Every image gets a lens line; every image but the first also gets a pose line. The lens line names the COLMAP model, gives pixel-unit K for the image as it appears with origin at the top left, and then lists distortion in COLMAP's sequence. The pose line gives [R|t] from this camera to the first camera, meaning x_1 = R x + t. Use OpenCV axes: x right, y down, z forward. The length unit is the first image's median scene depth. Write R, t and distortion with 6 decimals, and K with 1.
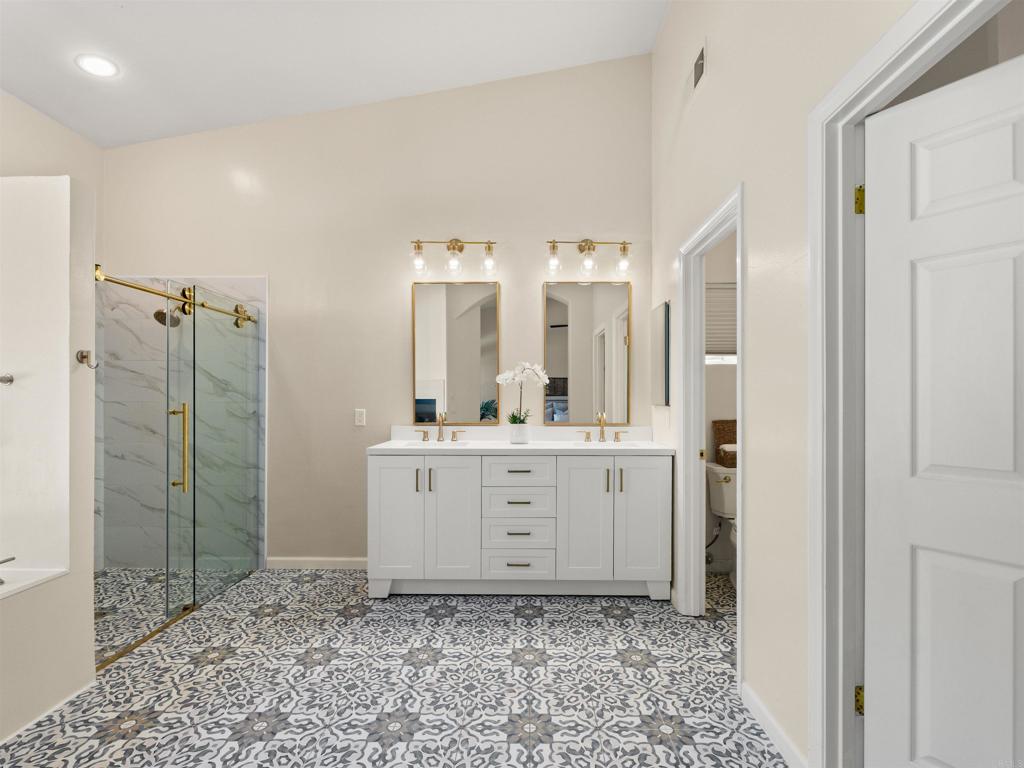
lens RADIAL K [[496.8, 0, 517.8], [0, 496.8, 401.7], [0, 0, 1]] dist [-0.001212, -0.000072]
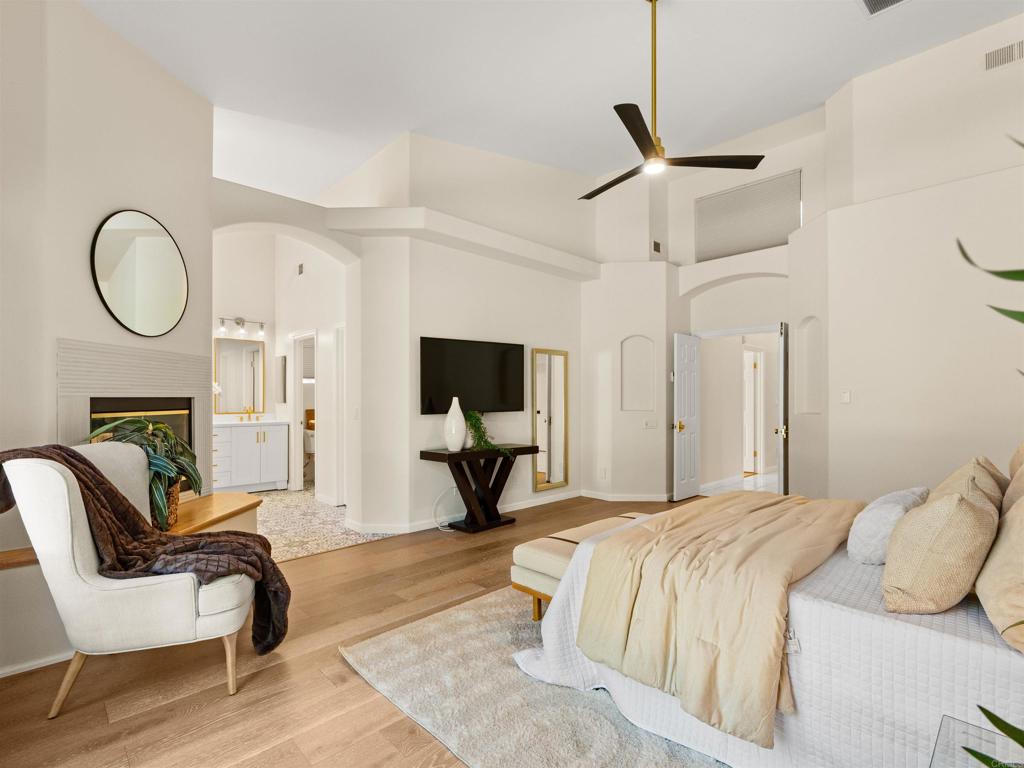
lens RADIAL K [[496.8, 0, 517.8], [0, 496.8, 401.7], [0, 0, 1]] dist [-0.001212, -0.000072]
pose [[0.699940, -0.003422, 0.714193, -0.510133], [-0.000720, 0.999985, 0.005498, -0.008736], [-0.714201, -0.004363, 0.699927, -1.187851]]
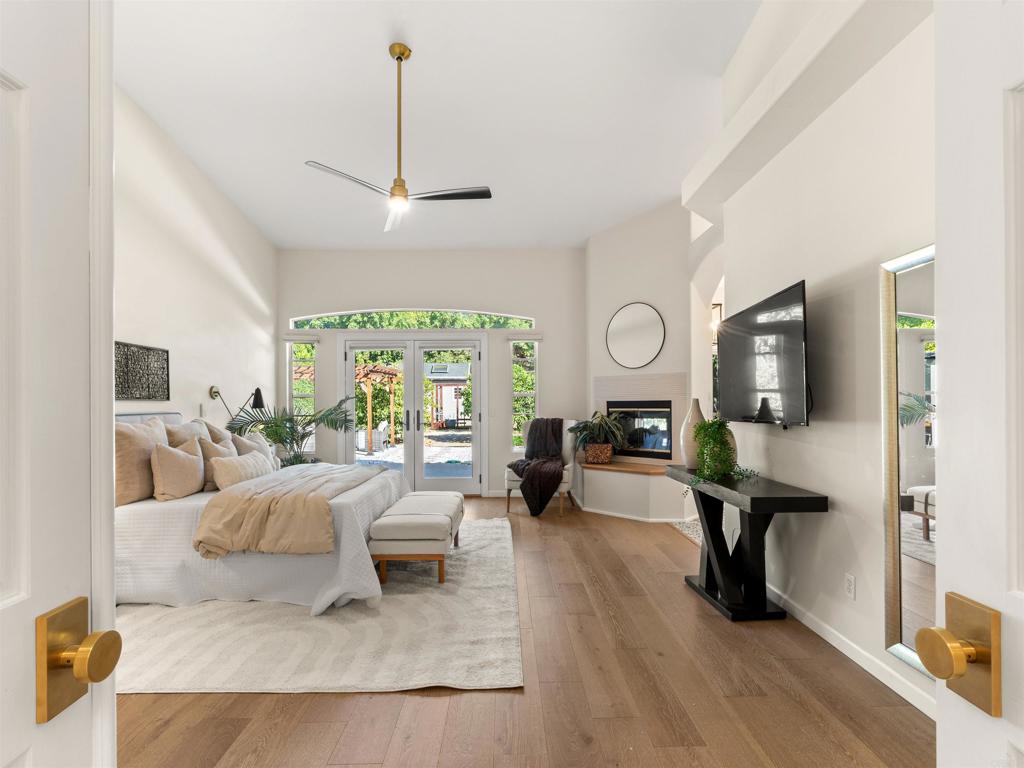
lens RADIAL K [[496.8, 0, 517.8], [0, 496.8, 401.7], [0, 0, 1]] dist [-0.001212, -0.000072]
pose [[0.050281, -0.001962, -0.998733, 1.353023], [0.003988, 0.999990, -0.001764, -0.006390], [0.998727, -0.003895, 0.050288, -0.544924]]
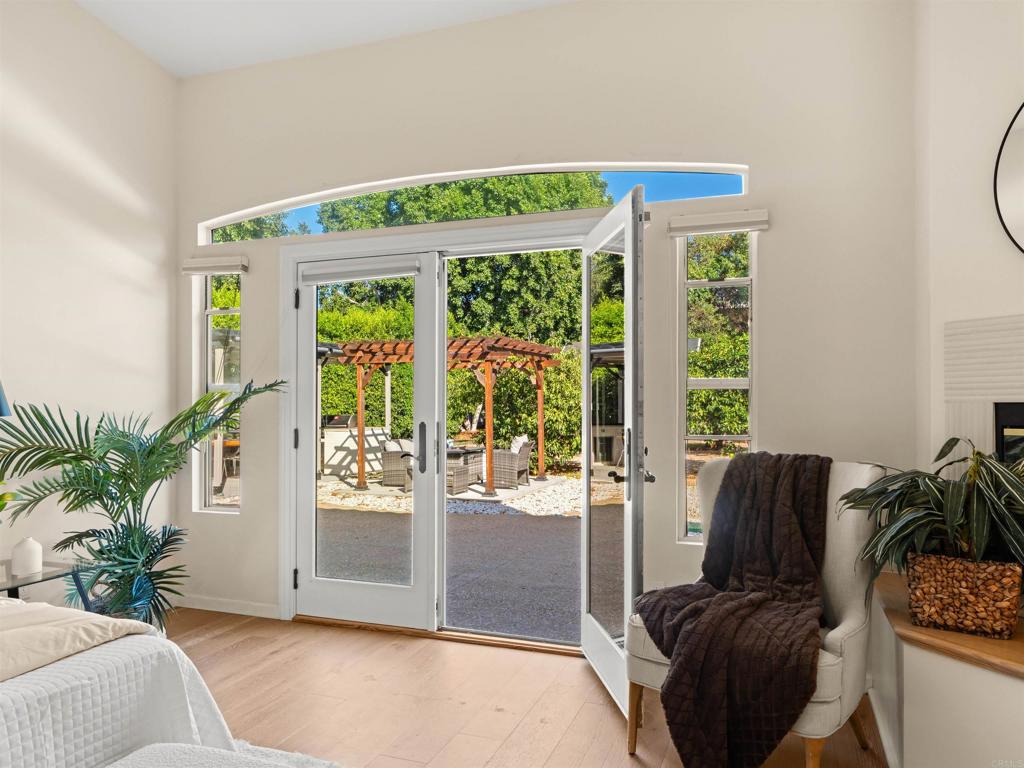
lens RADIAL K [[728.6, 0, 517.2], [0, 728.6, 402.8], [0, 0, 1]] dist [-0.003173, -0.003423]
pose [[-0.308467, -0.001167, -0.951234, 0.455248], [-0.001375, 0.999999, -0.000781, -0.009000], [0.951234, 0.001067, -0.308468, -0.374172]]
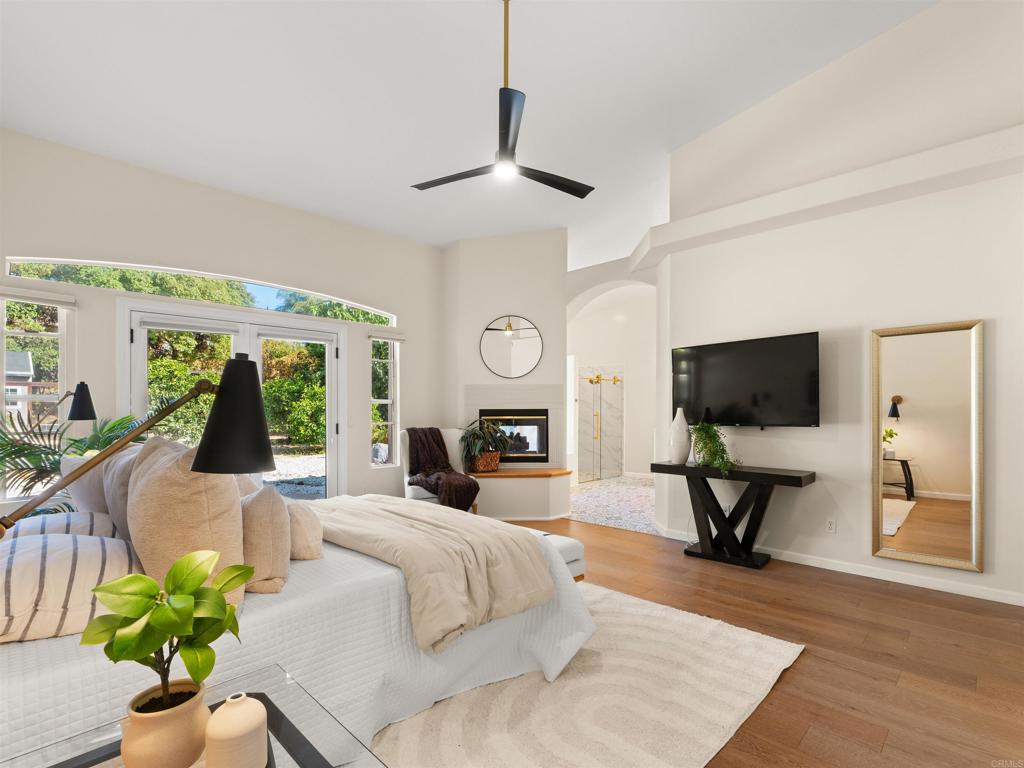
lens RADIAL K [[497.4, 0, 524.0], [0, 497.4, 420.4], [0, 0, 1]] dist [-0.004765, -0.000363]
pose [[0.738798, 0.014455, -0.673772, 0.911416], [-0.000791, 0.999788, 0.020582, -0.007705], [0.673927, -0.014673, 0.738653, -1.355896]]
